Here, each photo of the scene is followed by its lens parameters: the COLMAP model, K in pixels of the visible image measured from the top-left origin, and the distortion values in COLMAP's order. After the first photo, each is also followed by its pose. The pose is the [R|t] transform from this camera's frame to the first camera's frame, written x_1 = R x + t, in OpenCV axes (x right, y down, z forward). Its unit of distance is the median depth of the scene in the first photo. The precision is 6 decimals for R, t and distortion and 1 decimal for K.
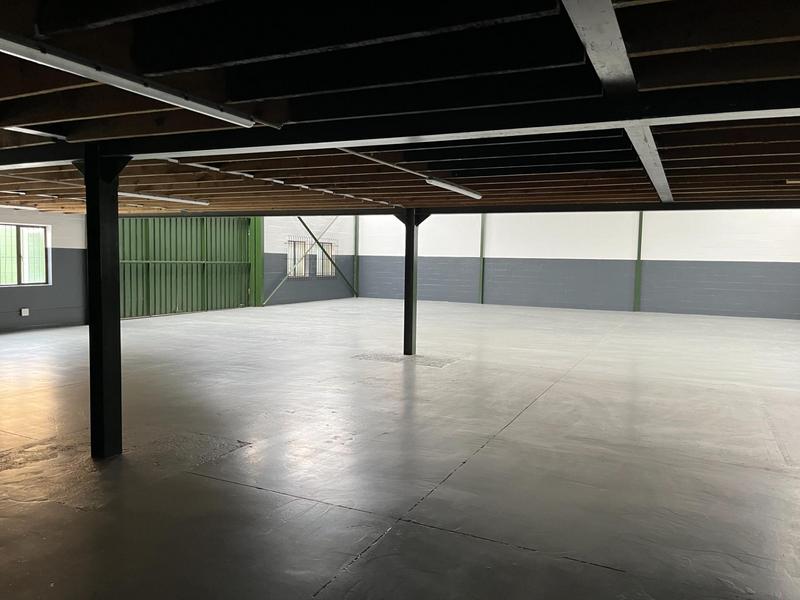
lens RADIAL K [[605.2, 0, 399.4], [0, 605.2, 299.8], [0, 0, 1]] dist [0.055199, -0.084649]
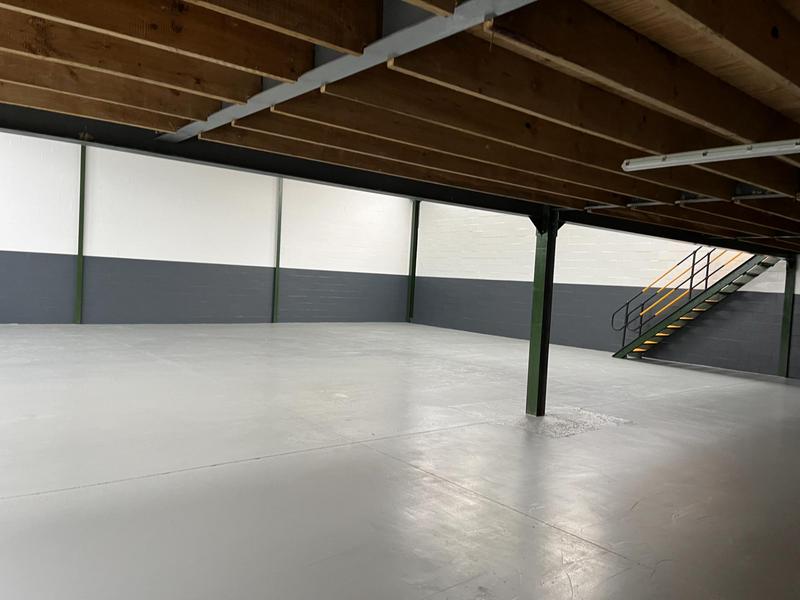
lens RADIAL K [[605.2, 0, 397.5], [0, 605.2, 303.7], [0, 0, 1]] dist [0.055199, -0.084649]
pose [[0.438881, -0.031171, 0.898004, -0.327950], [0.014019, 0.999514, 0.027843, -0.030655], [-0.898436, 0.000369, 0.439105, 0.401555]]
